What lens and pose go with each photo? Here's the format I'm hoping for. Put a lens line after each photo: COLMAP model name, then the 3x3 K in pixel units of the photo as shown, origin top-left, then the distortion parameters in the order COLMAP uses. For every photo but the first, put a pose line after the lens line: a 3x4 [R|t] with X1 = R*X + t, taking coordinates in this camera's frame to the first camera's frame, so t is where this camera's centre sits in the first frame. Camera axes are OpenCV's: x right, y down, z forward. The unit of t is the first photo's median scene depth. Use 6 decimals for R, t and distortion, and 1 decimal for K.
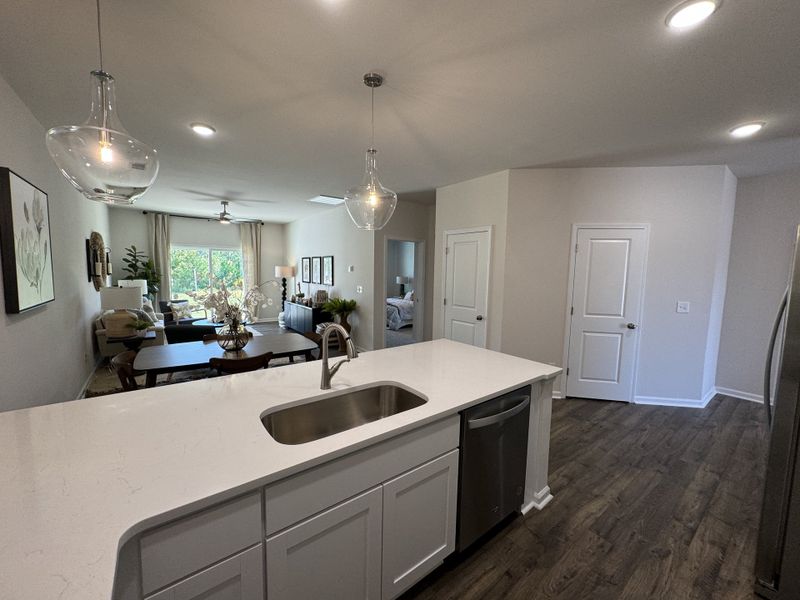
lens RADIAL K [[320.0, 0, 400.0], [0, 320.0, 300.0], [0, 0, 1]] dist [-0.001716, -0.000153]
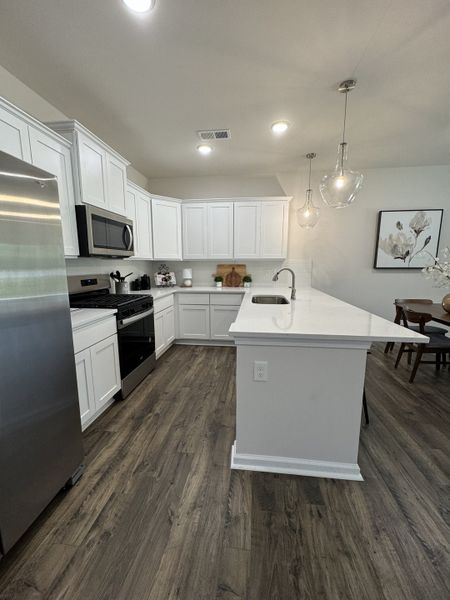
lens RADIAL K [[240.0, 0, 225.0], [0, 240.0, 300.0], [0, 0, 1]] dist [-0.001716, -0.000153]
pose [[-0.702514, 0.092818, -0.705591, 1.049281], [-0.077790, 0.975503, 0.205775, -0.011275], [0.707406, 0.199447, -0.678084, 1.521456]]
